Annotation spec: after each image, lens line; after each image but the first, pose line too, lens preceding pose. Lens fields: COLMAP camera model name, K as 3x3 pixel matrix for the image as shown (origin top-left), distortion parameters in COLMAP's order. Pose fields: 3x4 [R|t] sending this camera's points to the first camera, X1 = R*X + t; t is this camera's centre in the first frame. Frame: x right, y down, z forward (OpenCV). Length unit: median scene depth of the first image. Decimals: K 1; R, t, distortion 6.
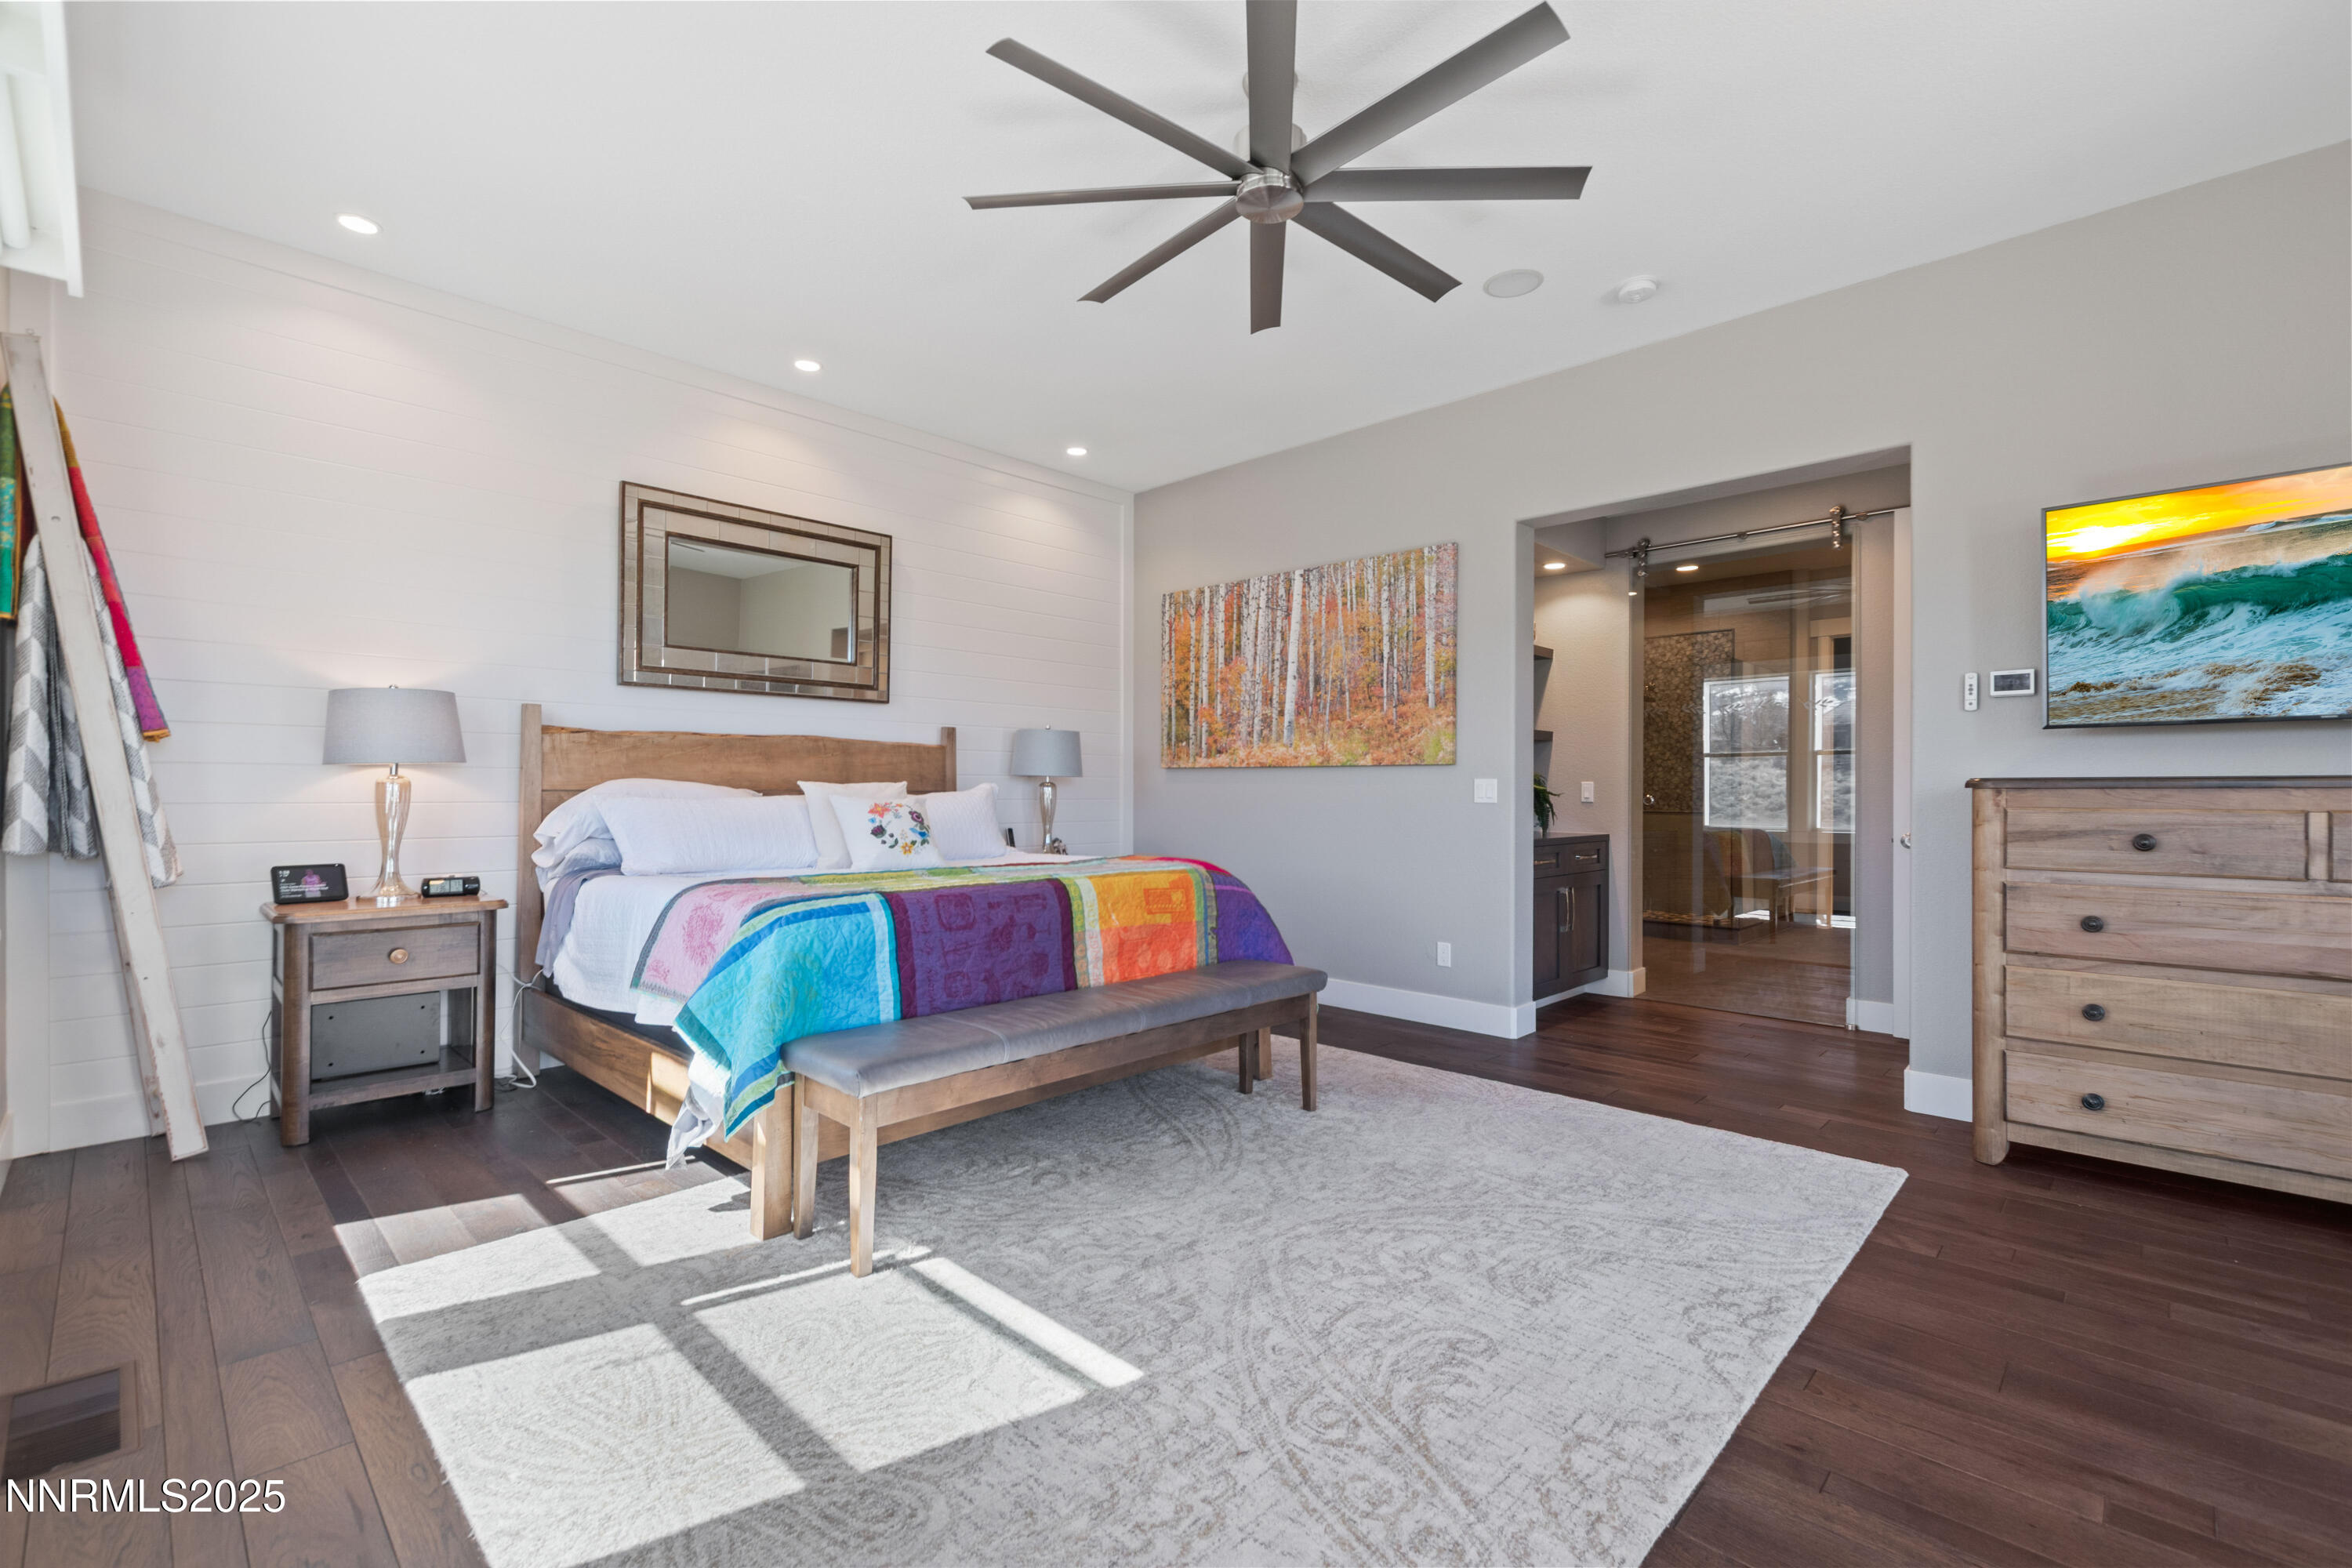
lens RADIAL K [[1014.3, 0, 1182.2], [0, 1014.3, 789.1], [0, 0, 1]] dist [0.002058, -0.000681]
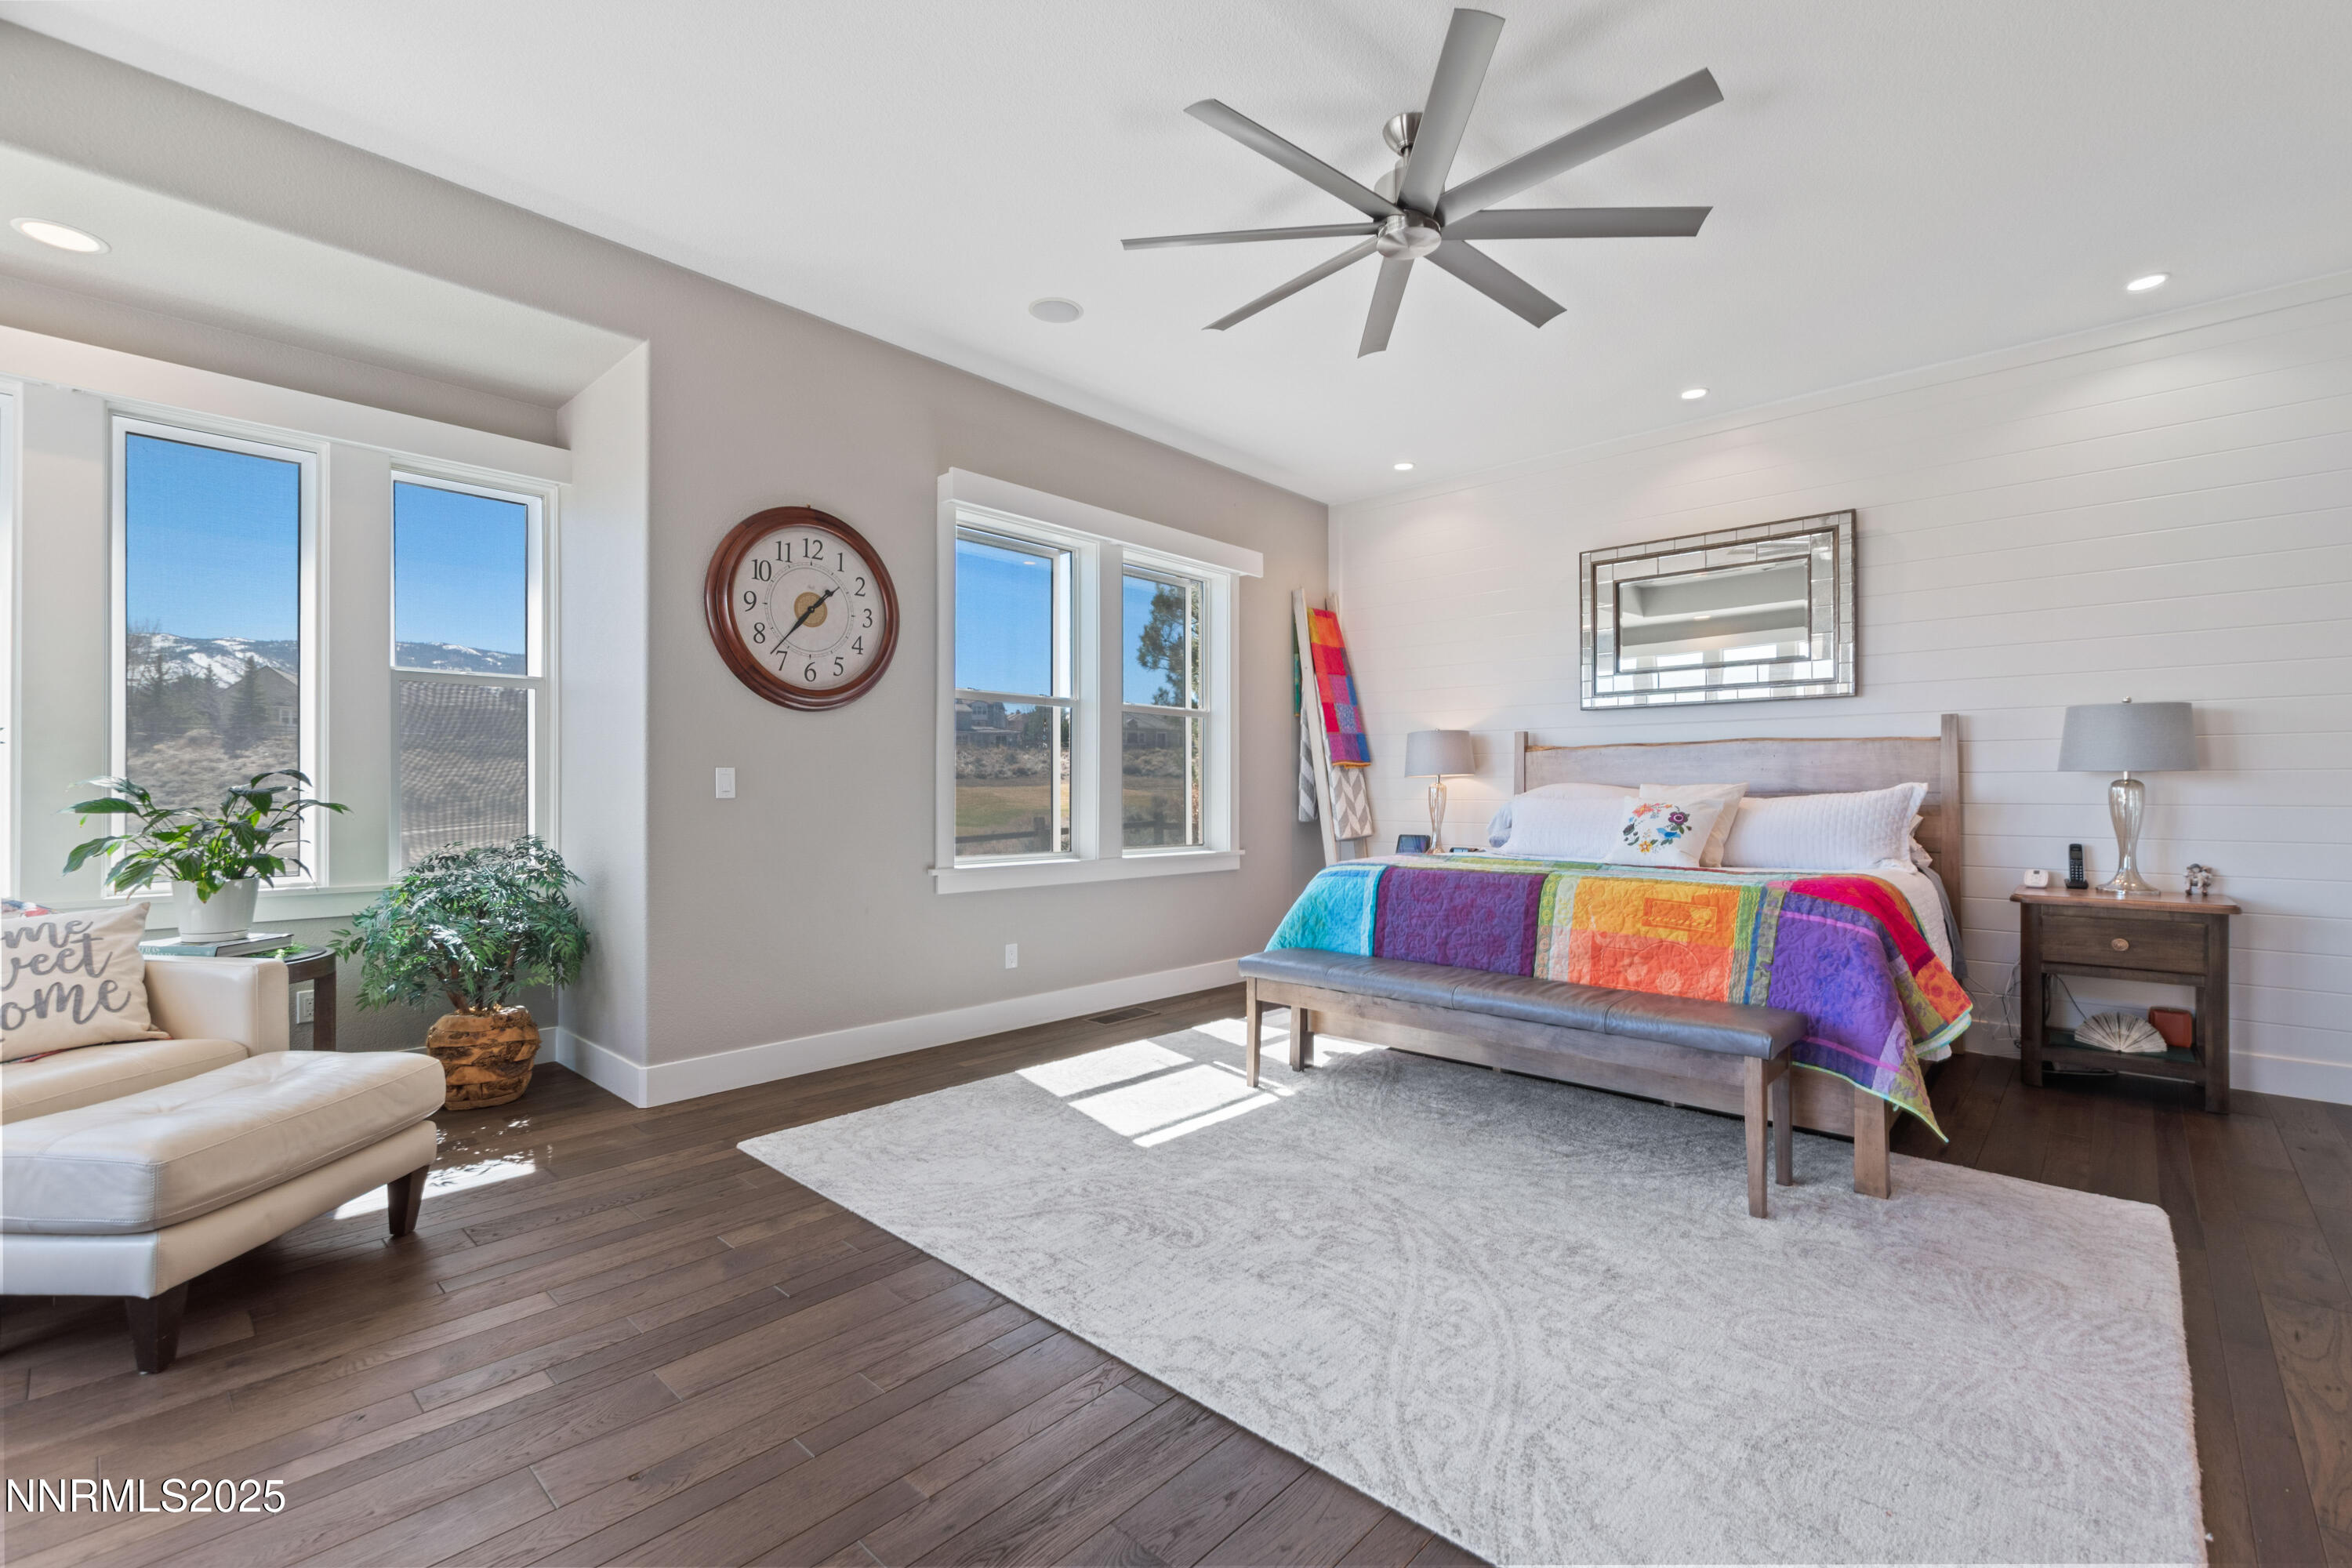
lens RADIAL K [[1014.3, 0, 1182.2], [0, 1014.3, 789.1], [0, 0, 1]] dist [0.002058, -0.000681]
pose [[0.021229, -0.004737, -0.999763, 1.032228], [0.001670, 0.999988, -0.004702, 0.003643], [0.999773, -0.001570, 0.021237, 0.661433]]
